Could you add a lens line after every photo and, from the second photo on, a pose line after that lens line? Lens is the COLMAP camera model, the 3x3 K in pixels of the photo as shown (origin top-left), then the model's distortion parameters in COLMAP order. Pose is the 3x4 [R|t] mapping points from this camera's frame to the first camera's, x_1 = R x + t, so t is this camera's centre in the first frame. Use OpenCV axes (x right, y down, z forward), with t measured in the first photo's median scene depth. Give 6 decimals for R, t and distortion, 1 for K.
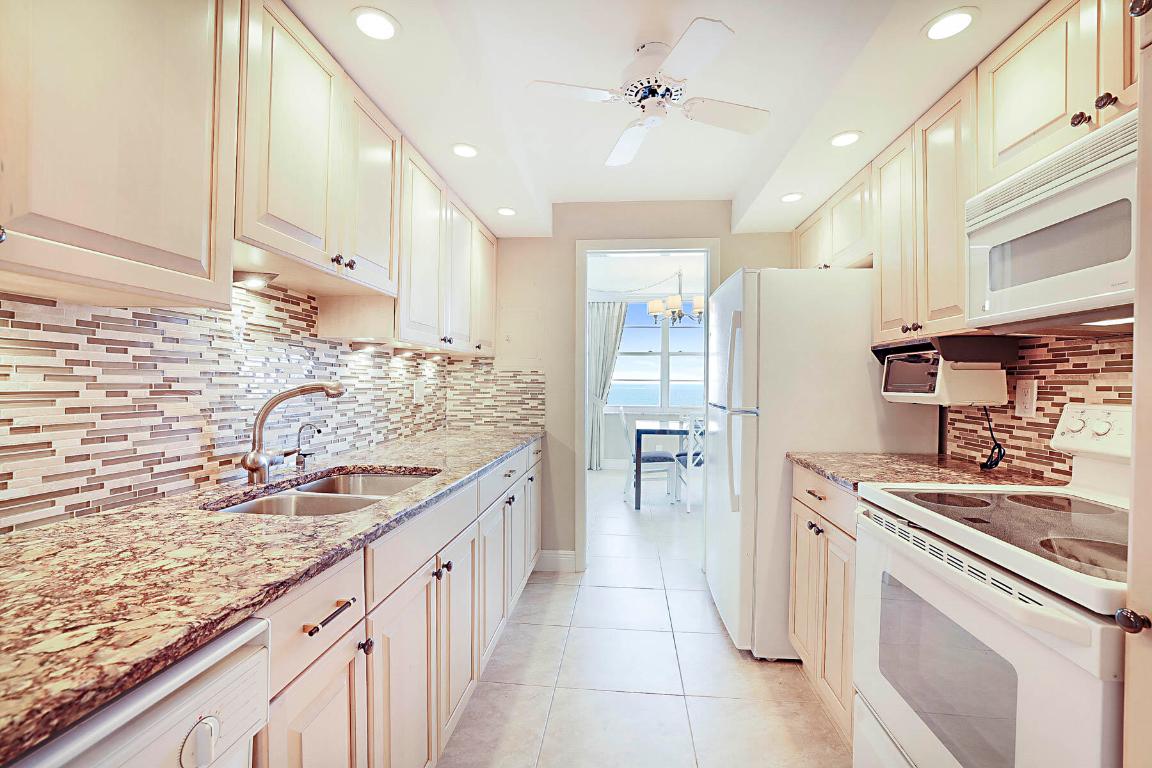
lens RADIAL K [[505.2, 0, 577.1], [0, 505.2, 385.9], [0, 0, 1]] dist [-0.020110, 0.009451]
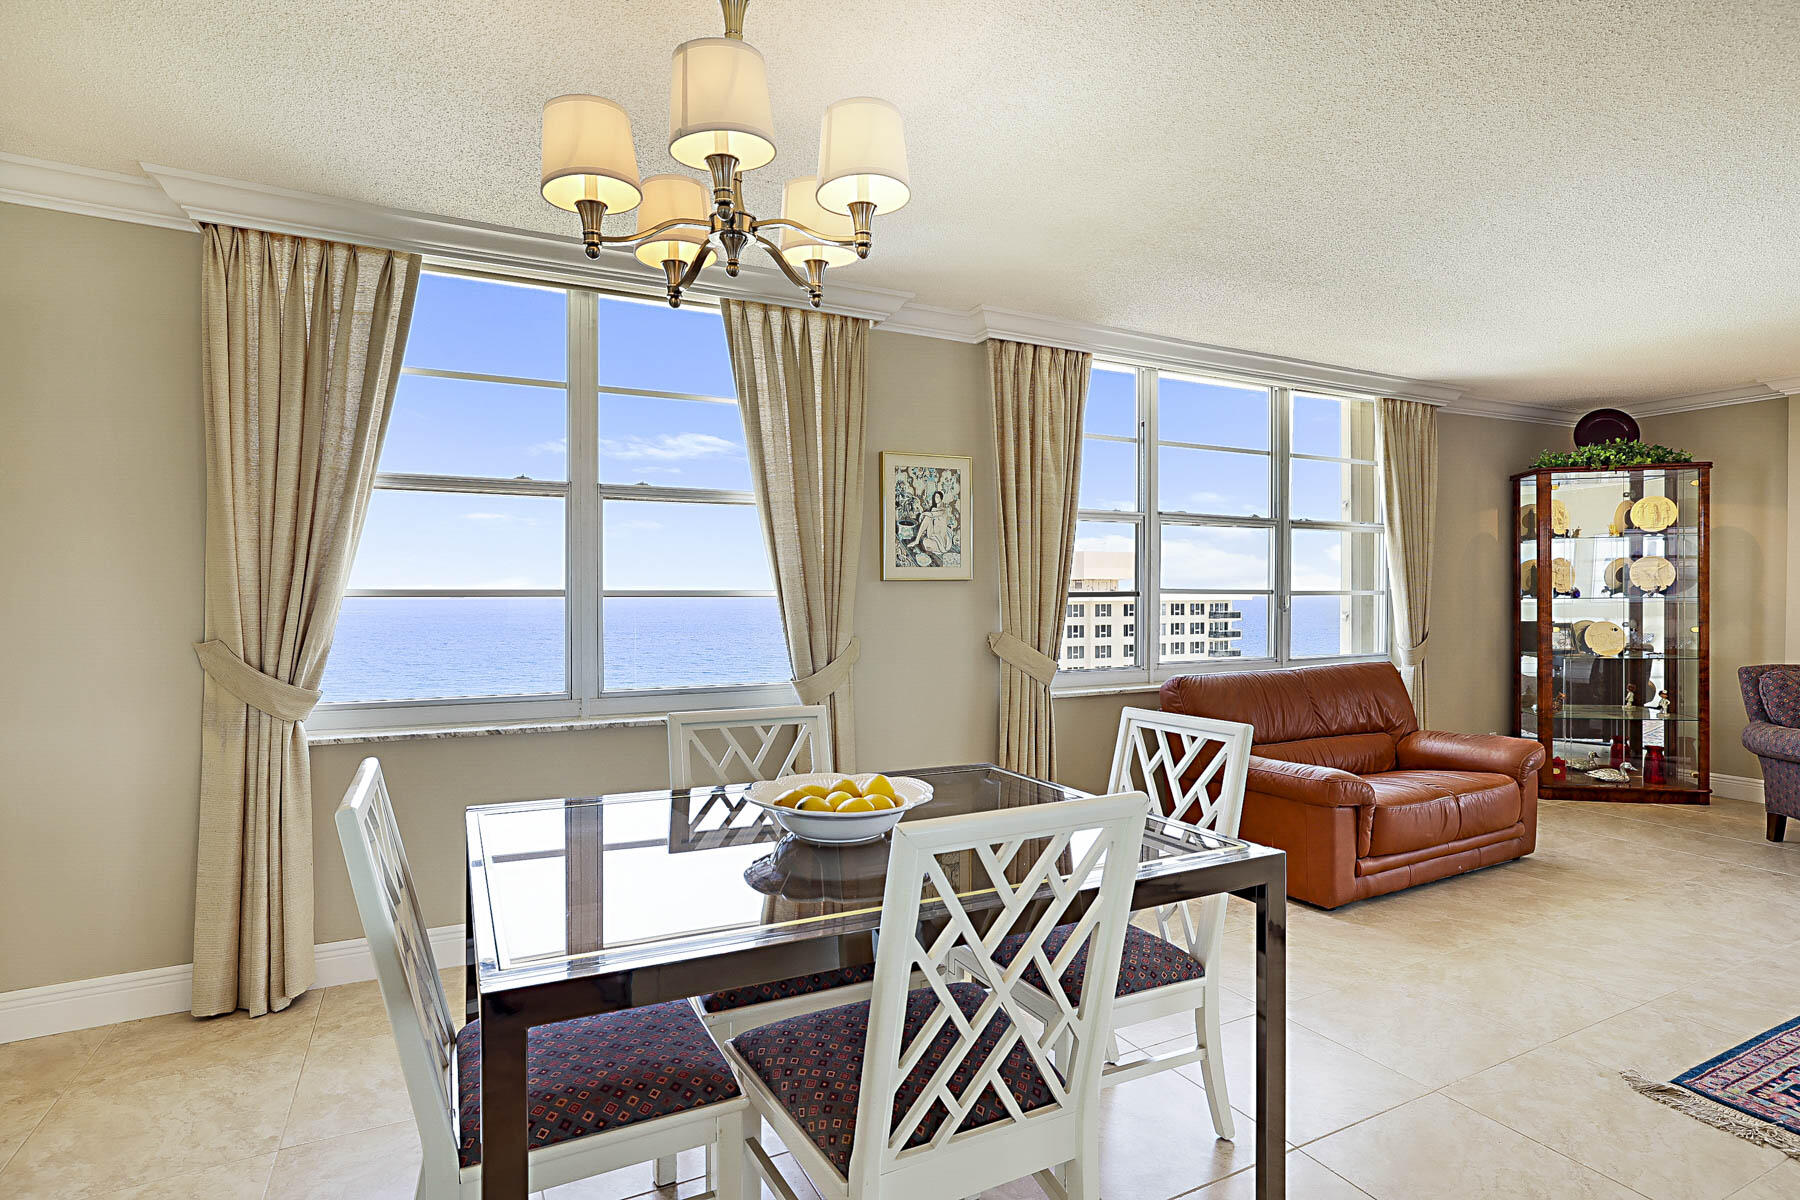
lens RADIAL K [[908.8, 0, 893.2], [0, 908.8, 596.5], [0, 0, 1]] dist [-0.017046, 0.004754]
pose [[0.841179, -0.007697, 0.540702, 0.213107], [0.006966, 0.999970, 0.003396, -0.033522], [-0.540712, 0.000910, 0.841207, 1.993605]]
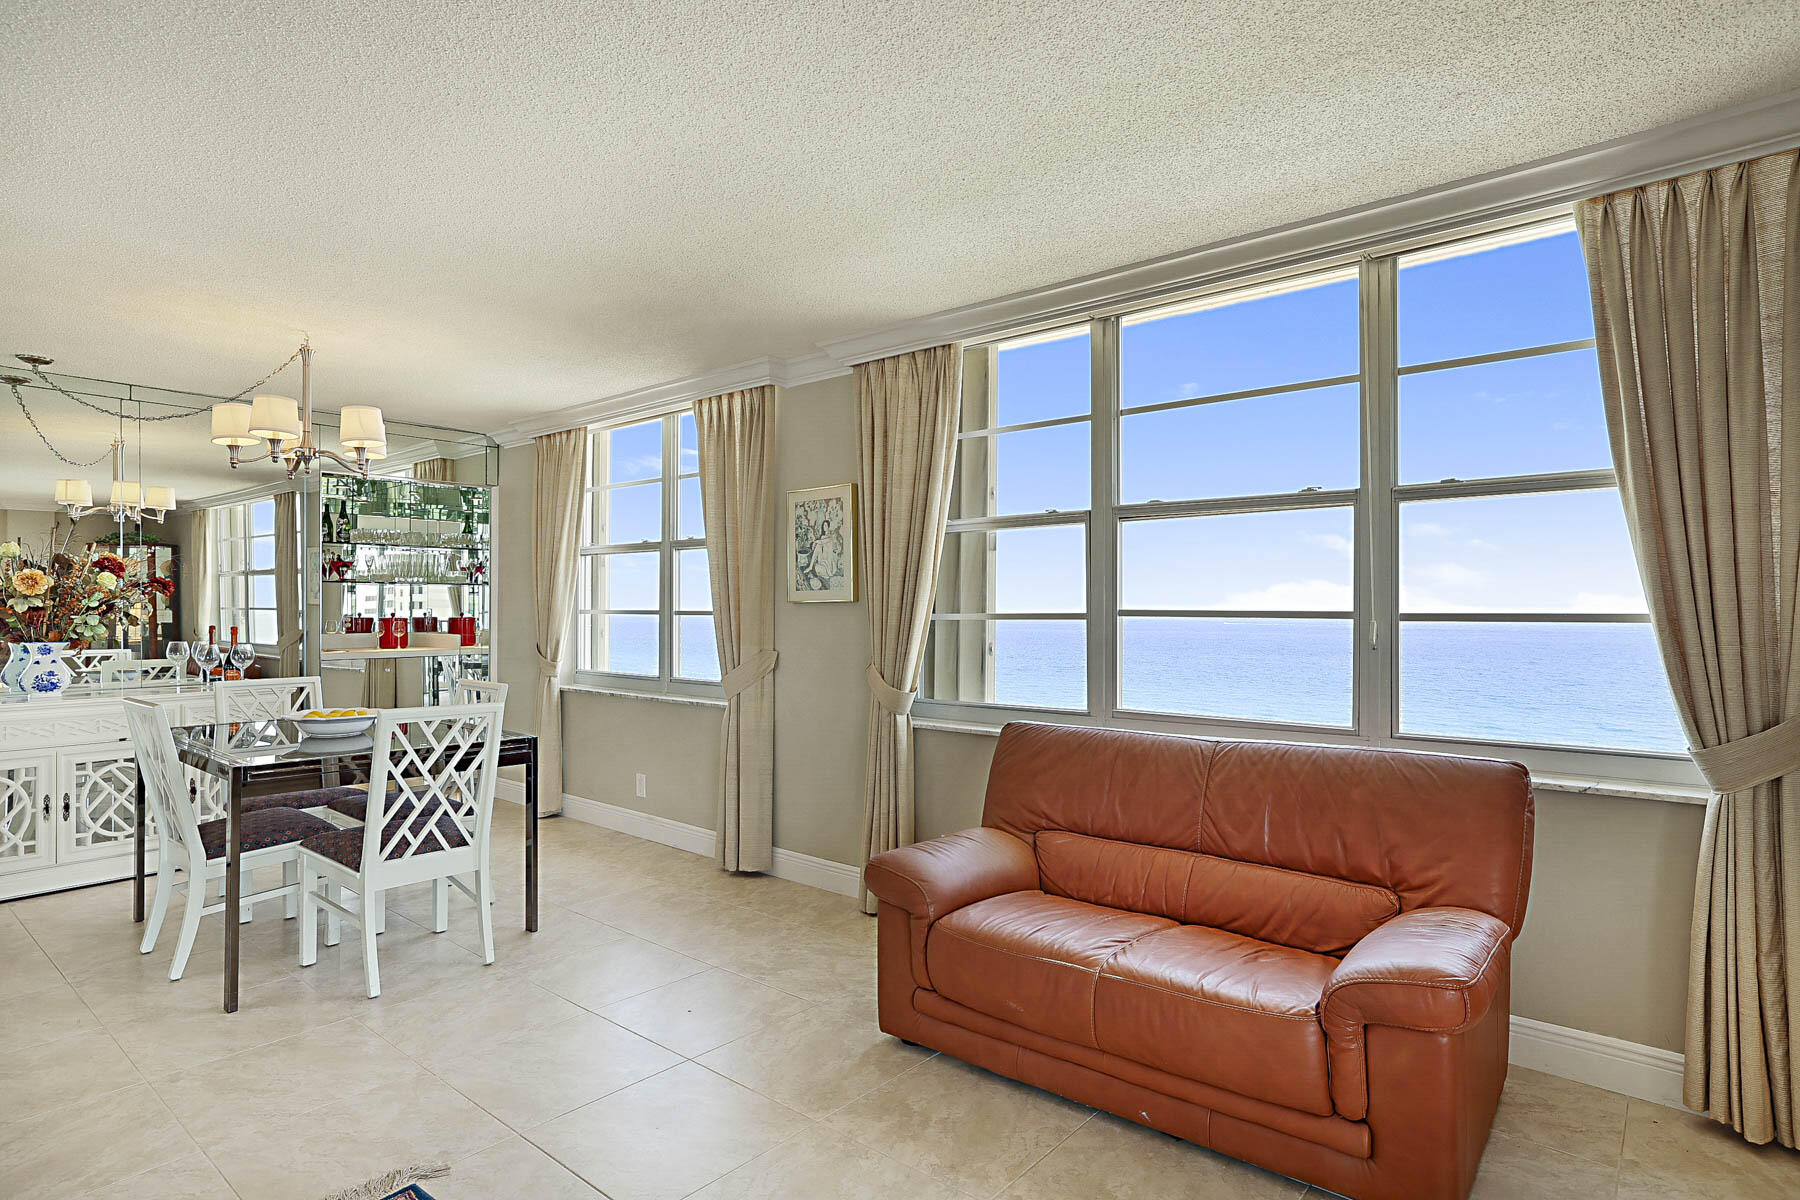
lens RADIAL K [[952.0, 0, 891.5], [0, 952.0, 600.8], [0, 0, 1]] dist [-0.000634, 0.004291]
pose [[0.822872, -0.009562, -0.568146, 2.869928], [-0.001443, 0.999820, -0.018917, -0.022506], [0.568225, 0.016386, 0.822710, 1.843999]]
